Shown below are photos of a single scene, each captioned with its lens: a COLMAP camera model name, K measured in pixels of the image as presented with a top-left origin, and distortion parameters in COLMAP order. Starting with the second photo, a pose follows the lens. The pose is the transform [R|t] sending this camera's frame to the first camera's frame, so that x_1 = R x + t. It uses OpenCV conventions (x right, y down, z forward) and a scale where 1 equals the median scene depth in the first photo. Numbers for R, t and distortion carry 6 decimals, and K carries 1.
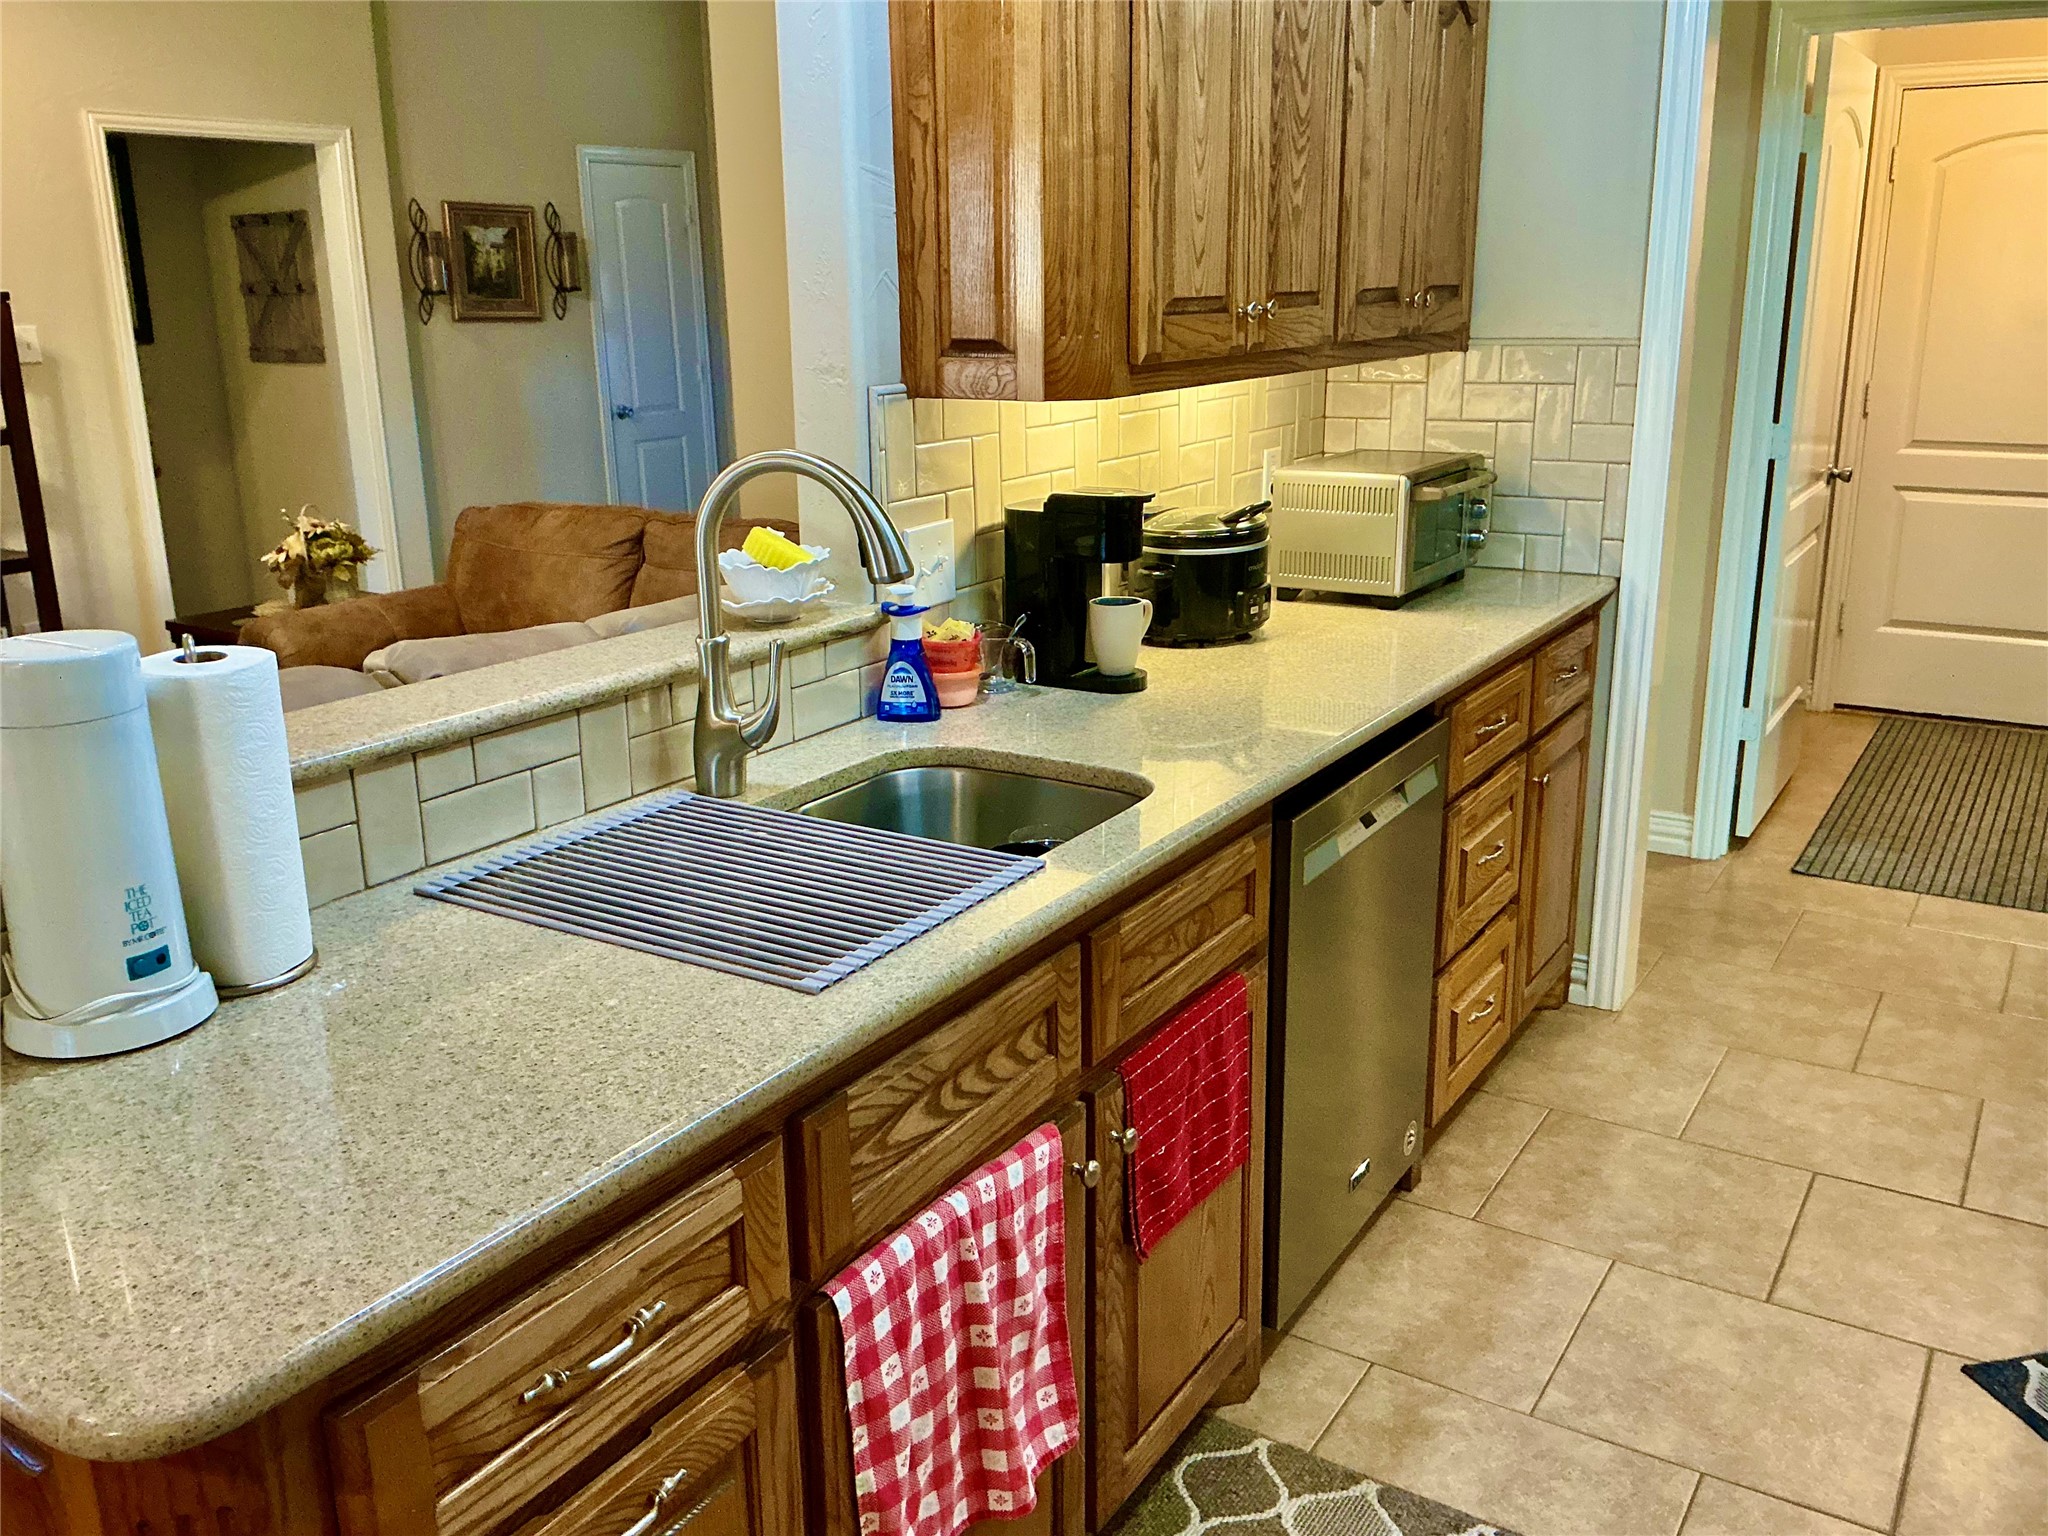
lens RADIAL K [[1685.3, 0, 1027.2], [0, 1685.3, 758.8], [0, 0, 1]] dist [0.083630, -0.137928]
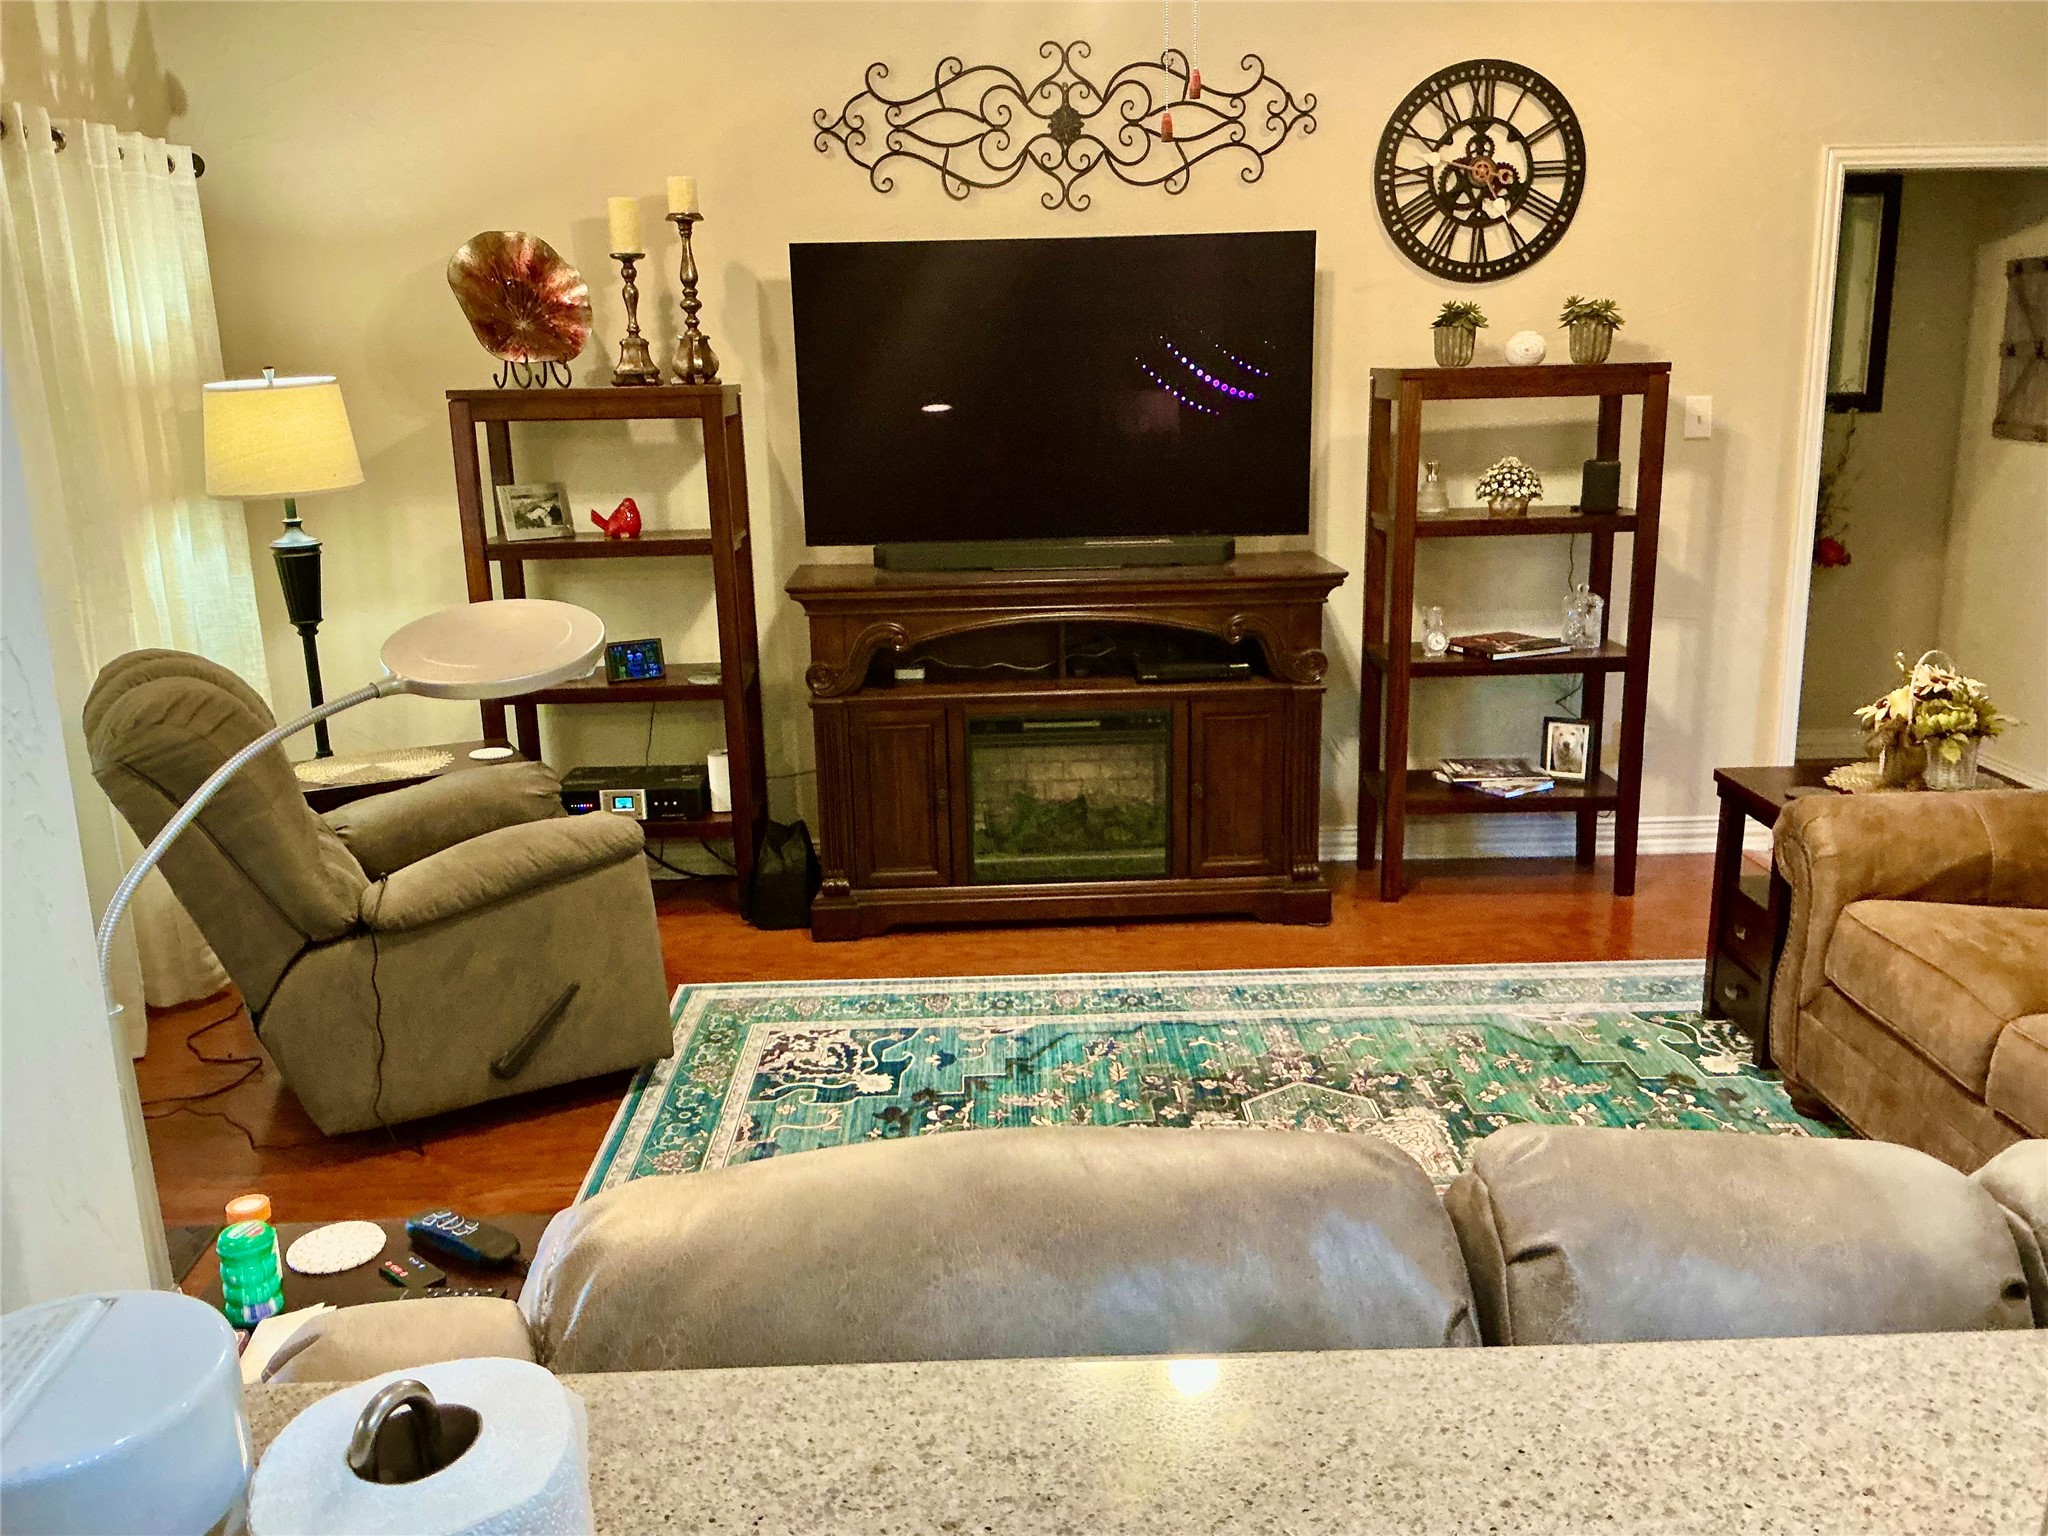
lens RADIAL K [[1685.3, 0, 1027.2], [0, 1685.3, 758.8], [0, 0, 1]] dist [0.083630, -0.137928]
pose [[0.552808, 0.197461, -0.809576, -0.025628], [-0.211220, 0.972995, 0.093091, -0.088988], [0.806095, 0.119538, 0.579587, 0.249902]]
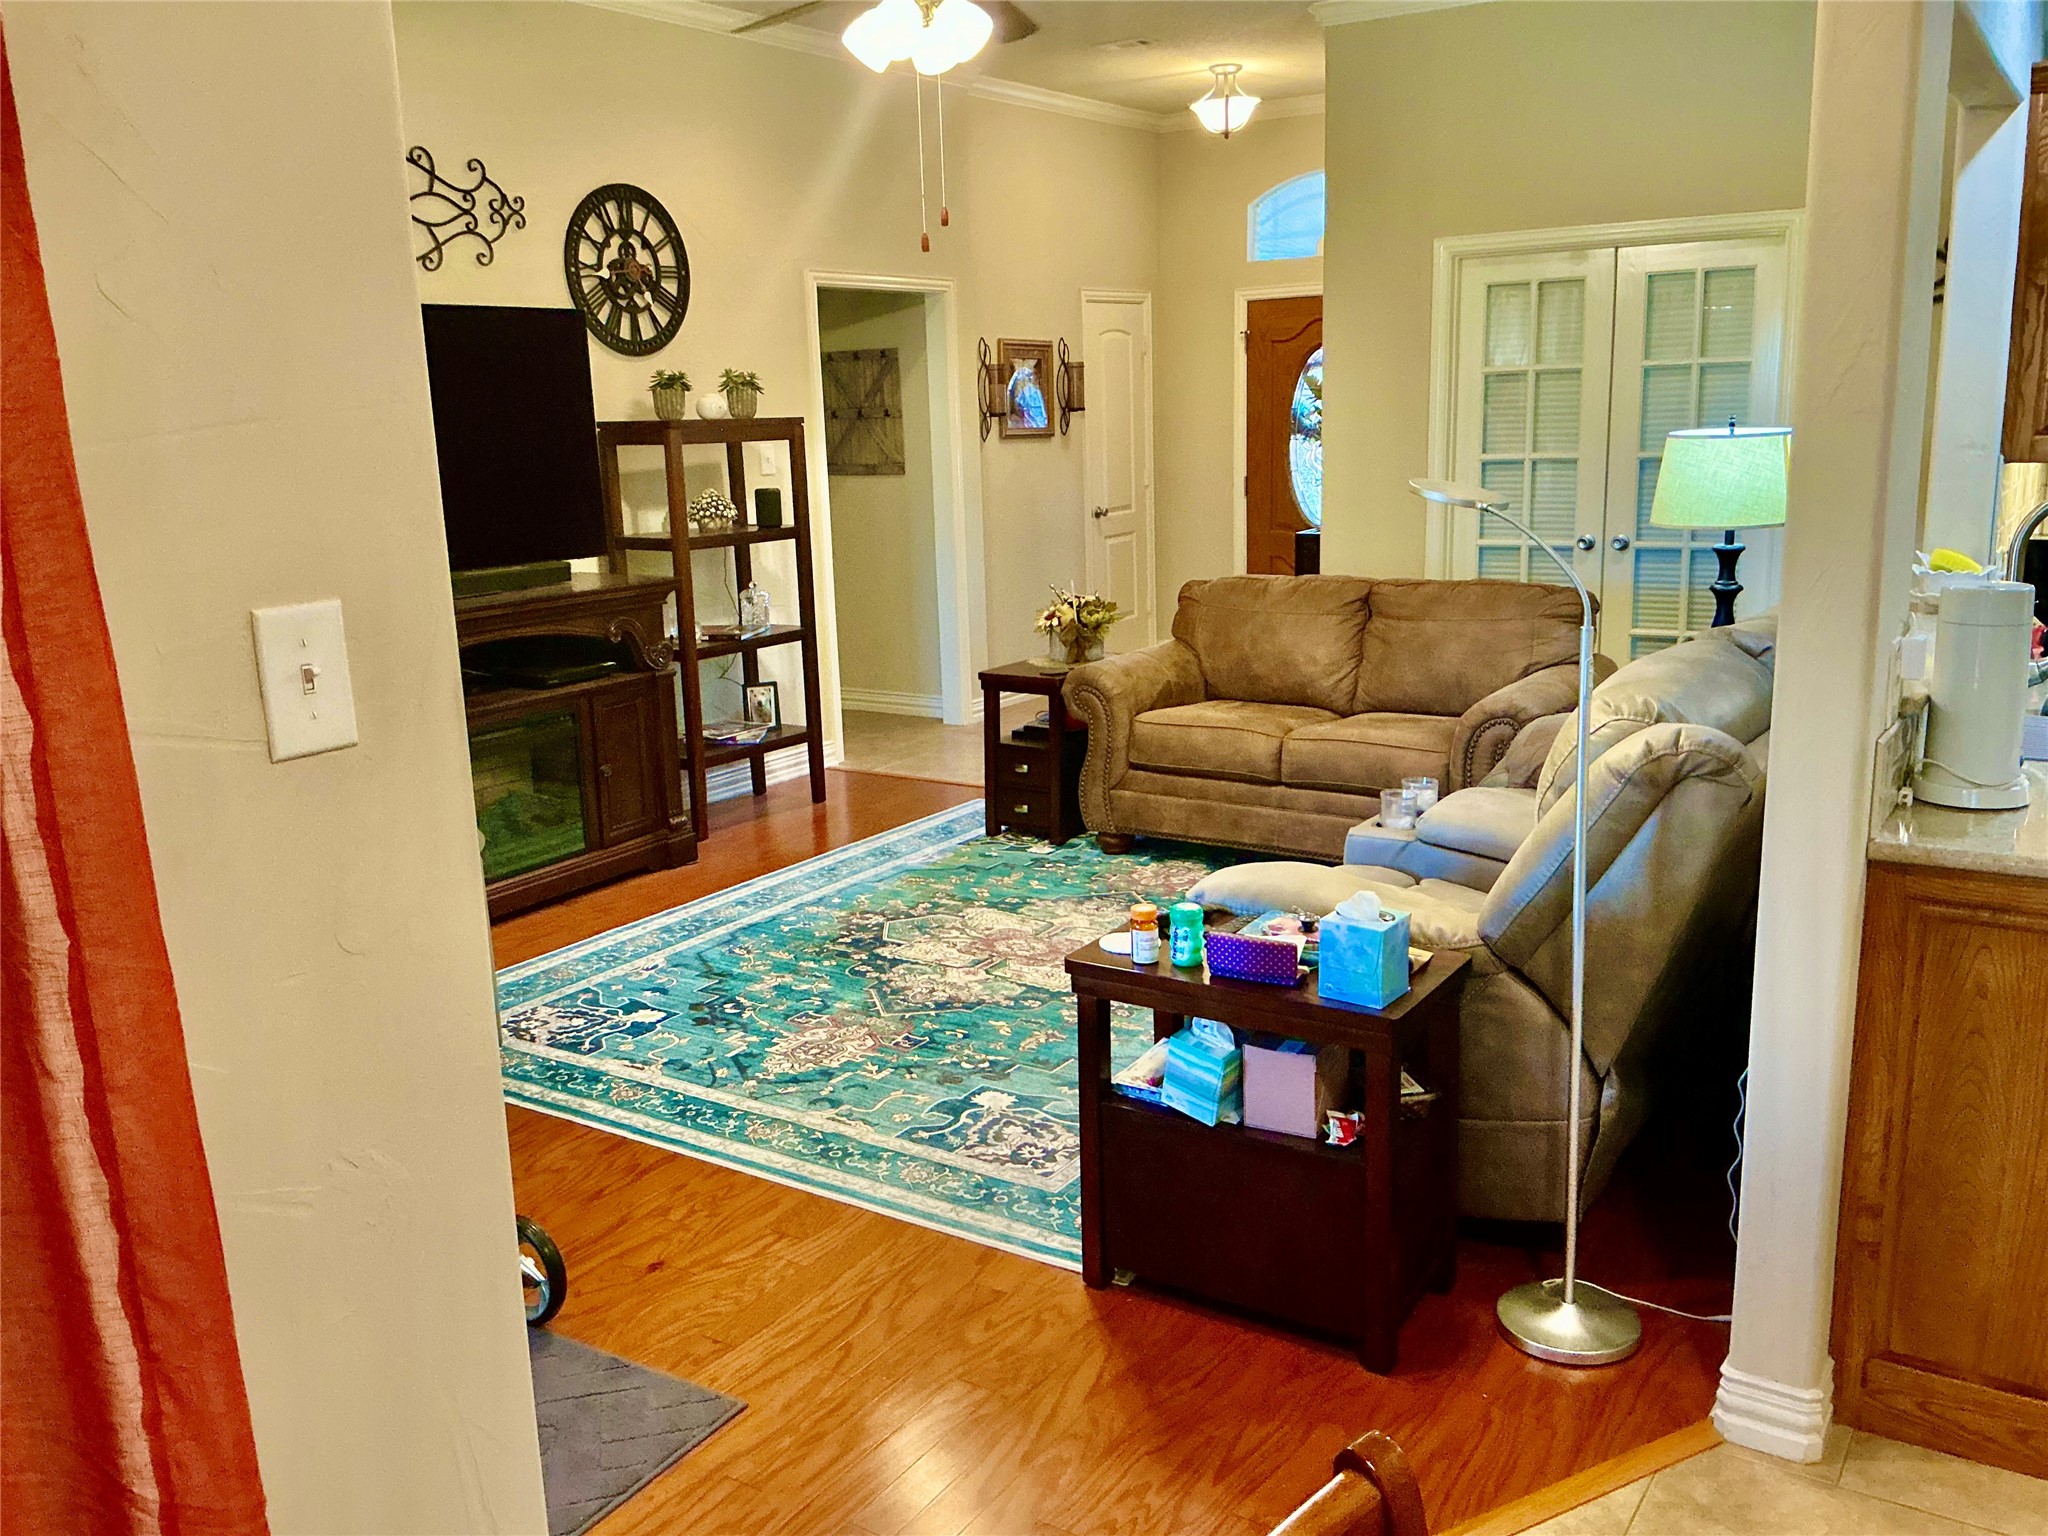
lens RADIAL K [[1687.7, 0, 1024.0], [0, 1687.7, 768.0], [0, 0, 1]] dist [0.058049, -0.138235]
pose [[0.999701, -0.013242, -0.020562, -0.425591], [0.011971, 0.998079, -0.060789, 0.062251], [0.021328, 0.060524, 0.997939, -0.225883]]
